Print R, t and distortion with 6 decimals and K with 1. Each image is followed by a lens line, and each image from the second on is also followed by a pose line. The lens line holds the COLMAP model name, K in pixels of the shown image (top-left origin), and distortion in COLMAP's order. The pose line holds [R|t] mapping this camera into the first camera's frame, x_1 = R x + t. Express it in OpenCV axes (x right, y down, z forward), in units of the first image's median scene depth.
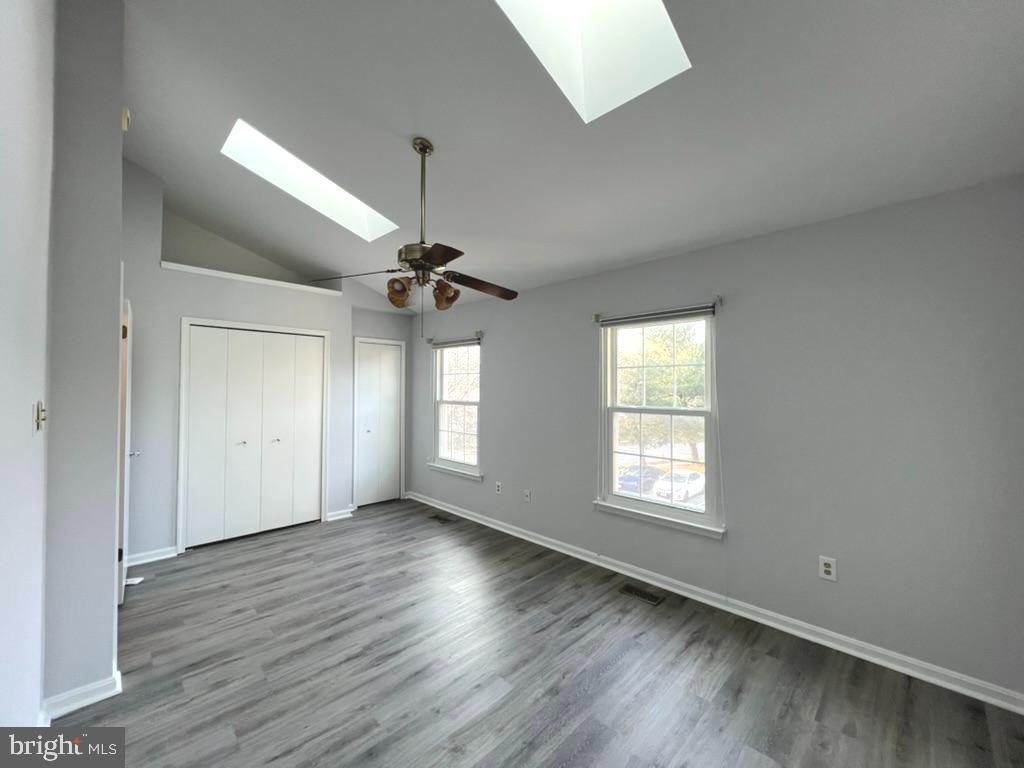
lens RADIAL K [[408.6, 0, 514.2], [0, 408.6, 384.4], [0, 0, 1]] dist [-0.001726, 0.000291]
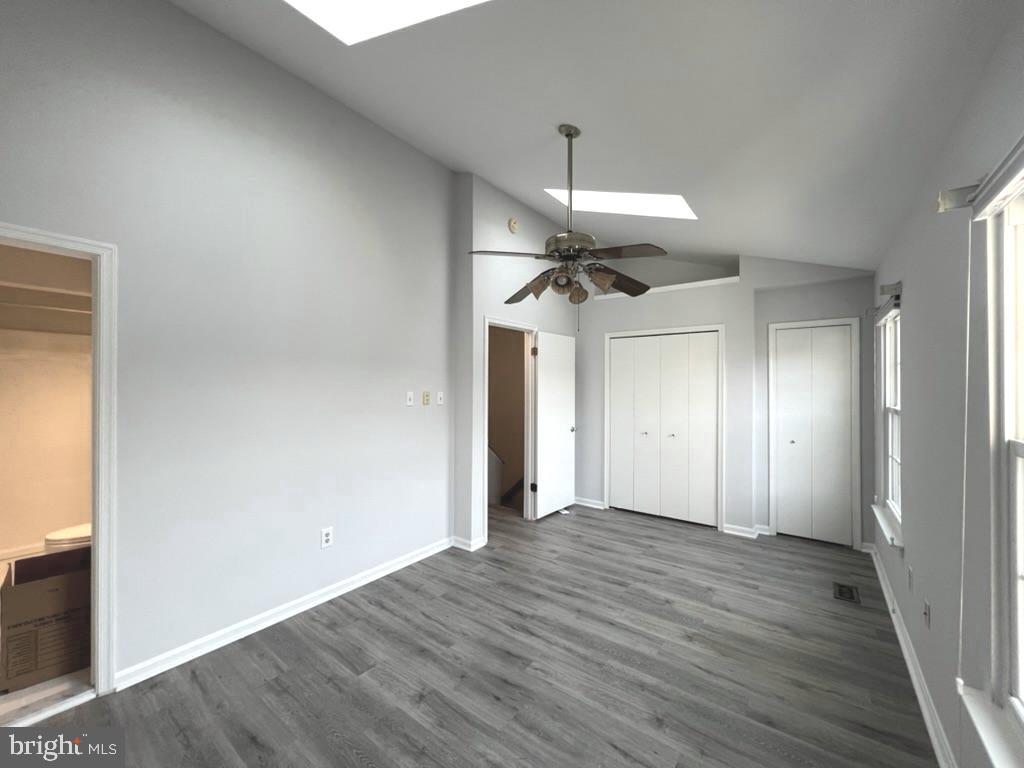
lens RADIAL K [[408.6, 0, 509.9], [0, 408.6, 385.7], [0, 0, 1]] dist [-0.001726, 0.000291]
pose [[0.134376, -0.001603, -0.990929, 0.497674], [0.007091, 0.999975, -0.000656, 0.005959], [0.990905, -0.006939, 0.134384, 0.524368]]
